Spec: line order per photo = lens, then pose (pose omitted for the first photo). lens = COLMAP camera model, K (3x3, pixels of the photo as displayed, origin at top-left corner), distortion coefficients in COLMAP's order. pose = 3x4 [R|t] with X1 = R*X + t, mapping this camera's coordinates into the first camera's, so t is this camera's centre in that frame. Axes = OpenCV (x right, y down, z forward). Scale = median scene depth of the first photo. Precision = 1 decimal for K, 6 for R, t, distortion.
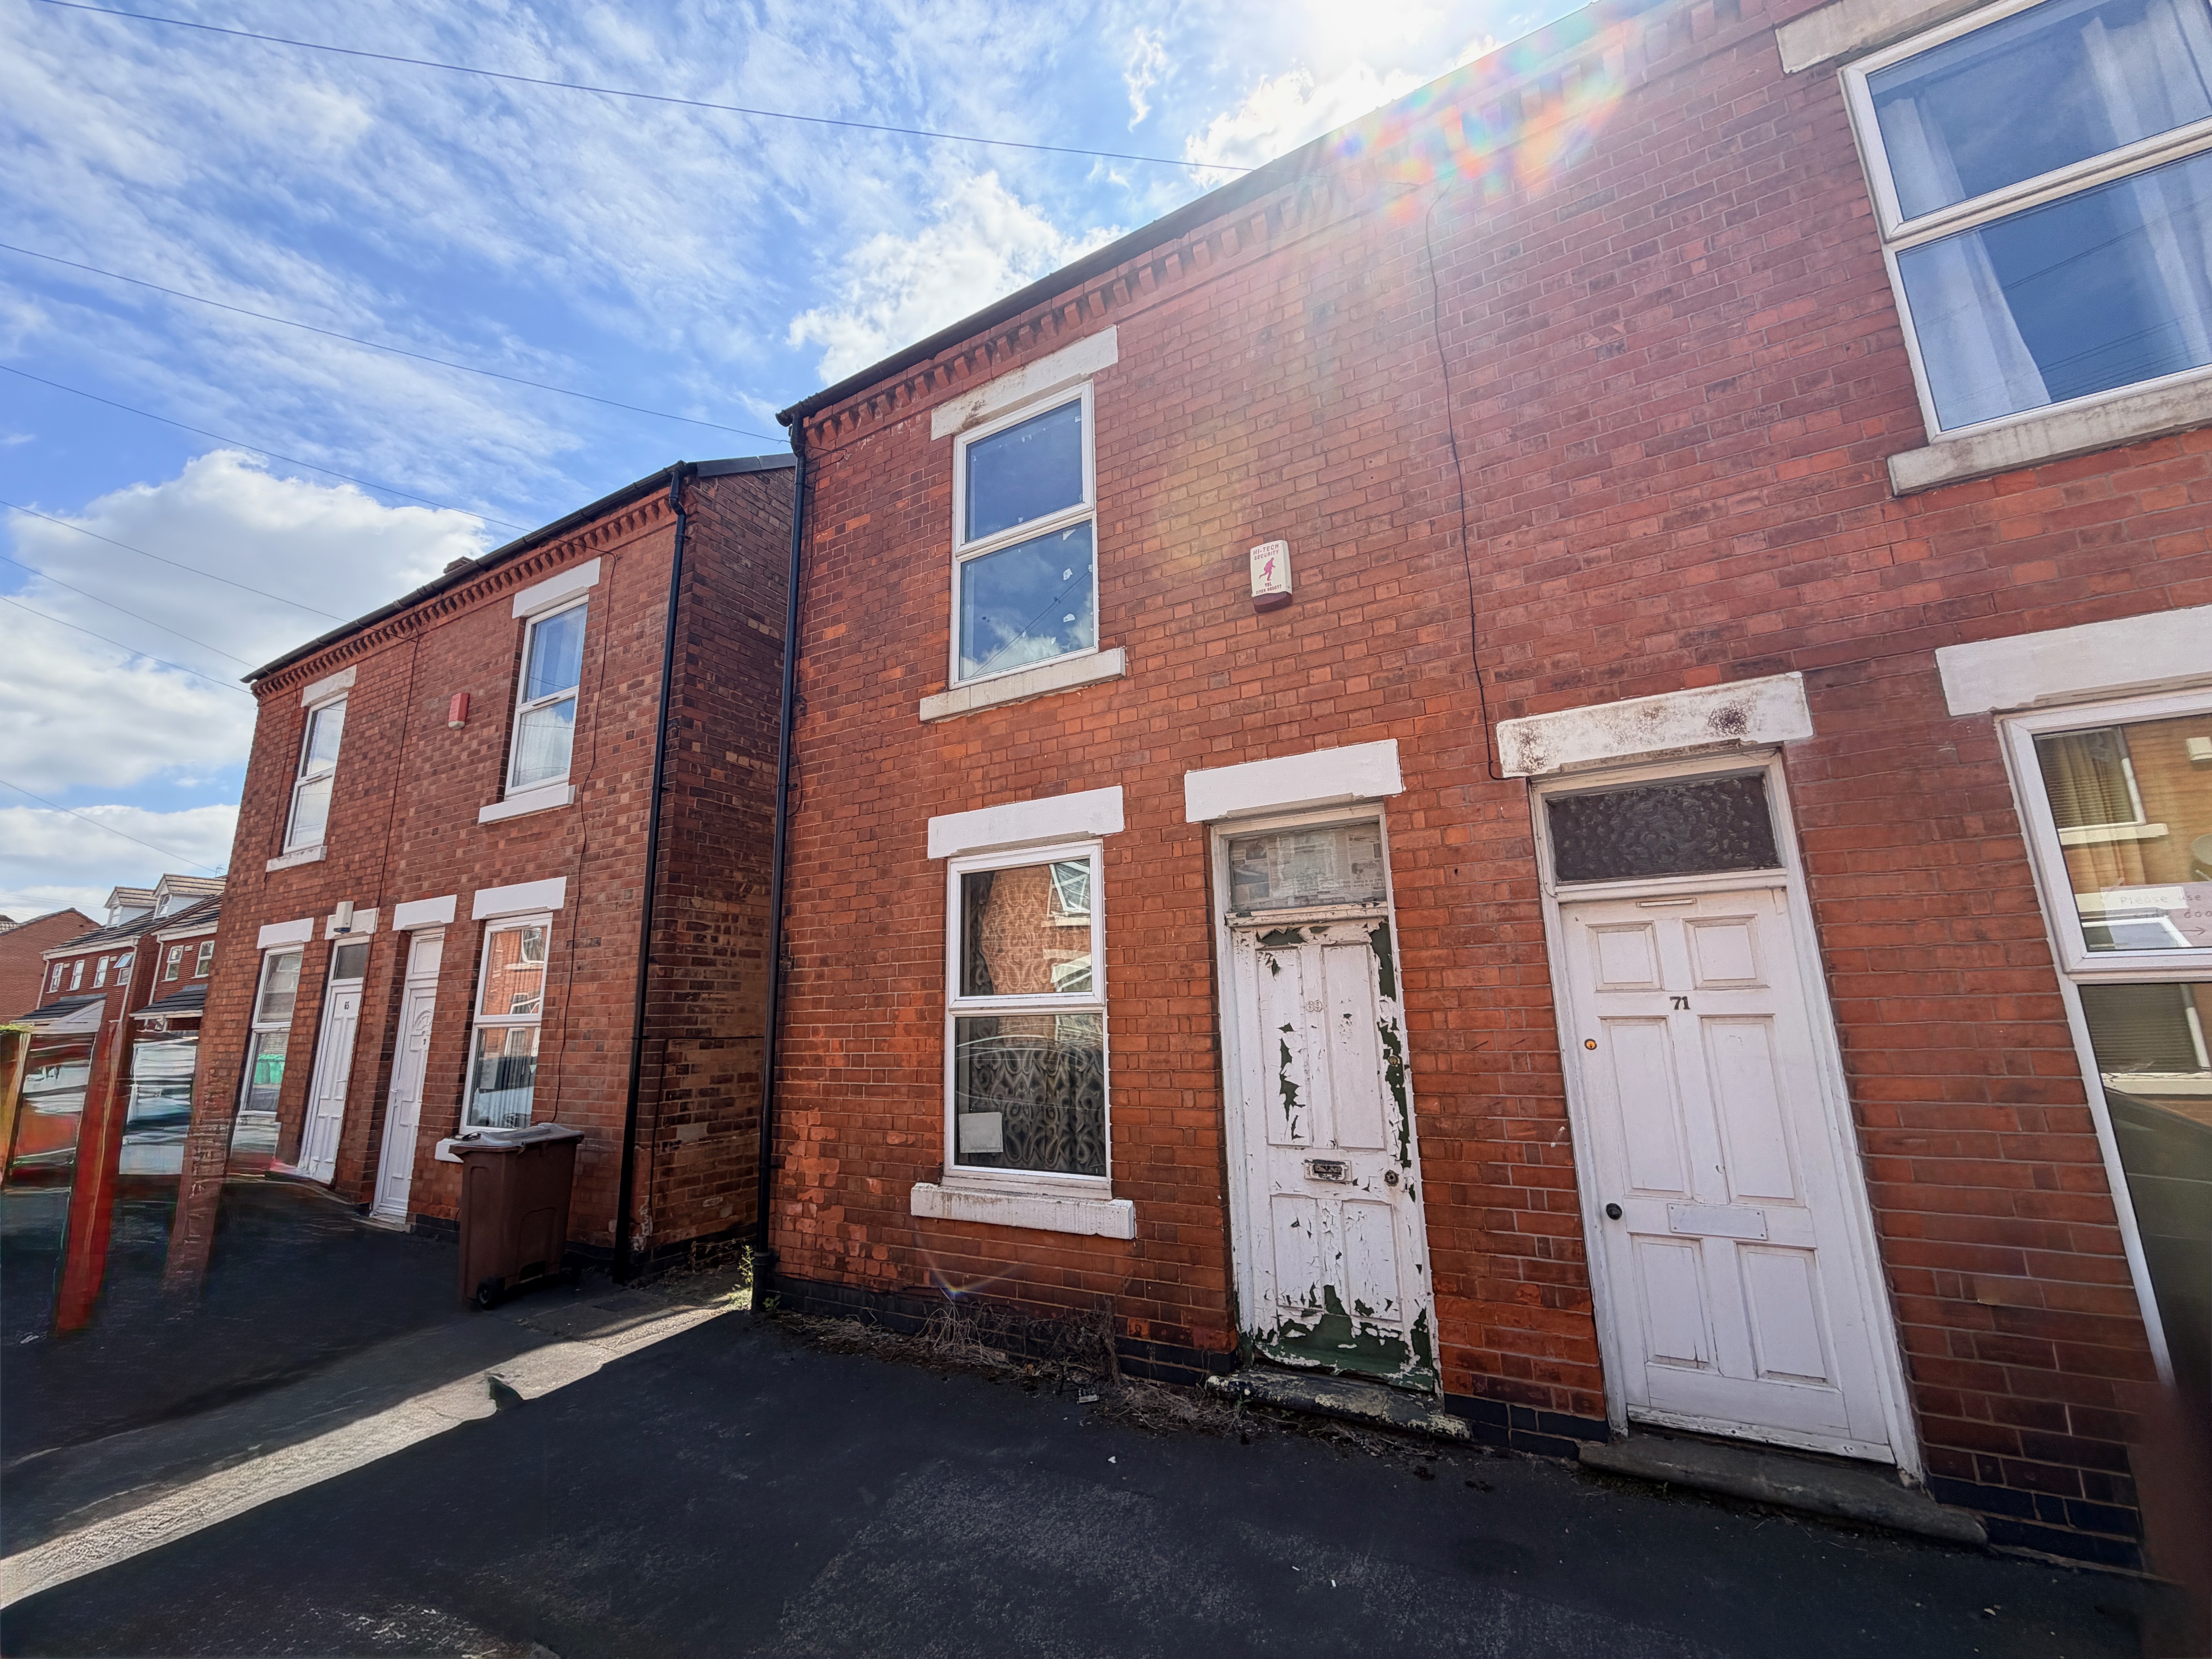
lens RADIAL K [[879.3, 0, 1098.1], [0, 879.3, 830.6], [0, 0, 1]] dist [-0.000084, -0.000330]
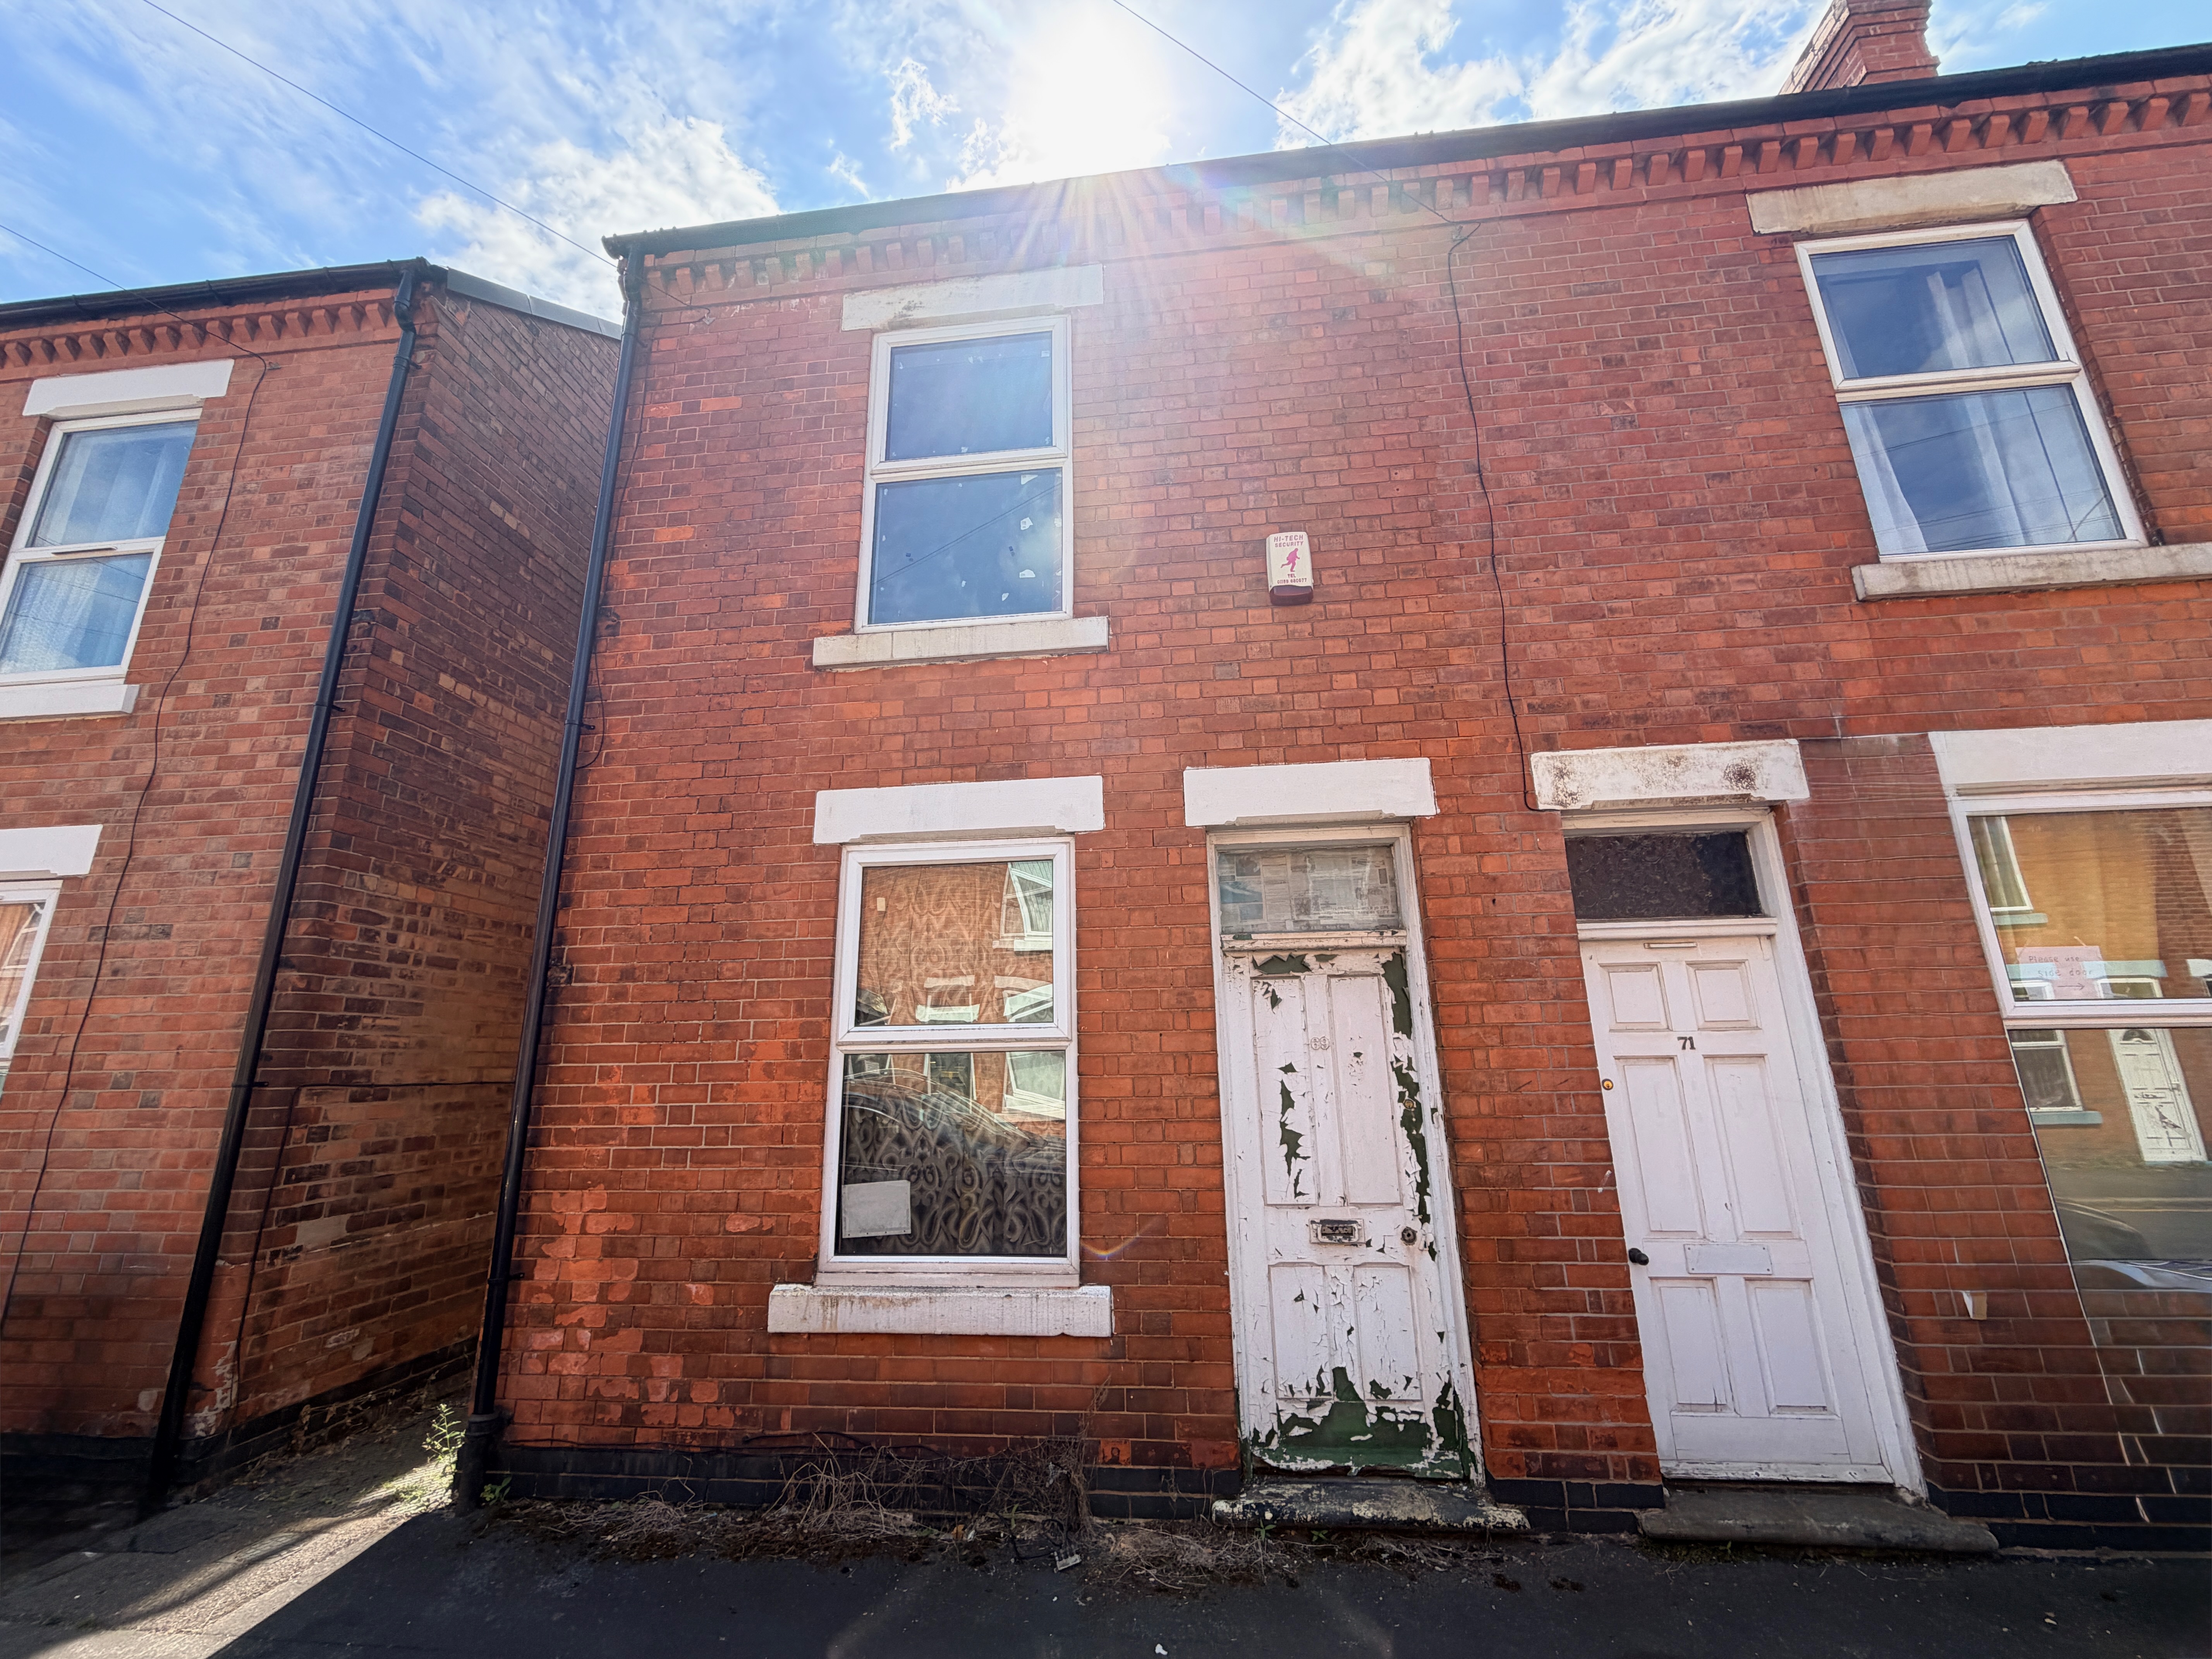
lens RADIAL K [[879.3, 0, 1098.1], [0, 879.3, 830.6], [0, 0, 1]] dist [-0.000084, -0.000330]
pose [[0.919178, 0.106301, 0.379225, -0.332107], [-0.085839, 0.993810, -0.070518, 0.069145], [-0.384374, 0.032266, 0.922614, 0.263489]]
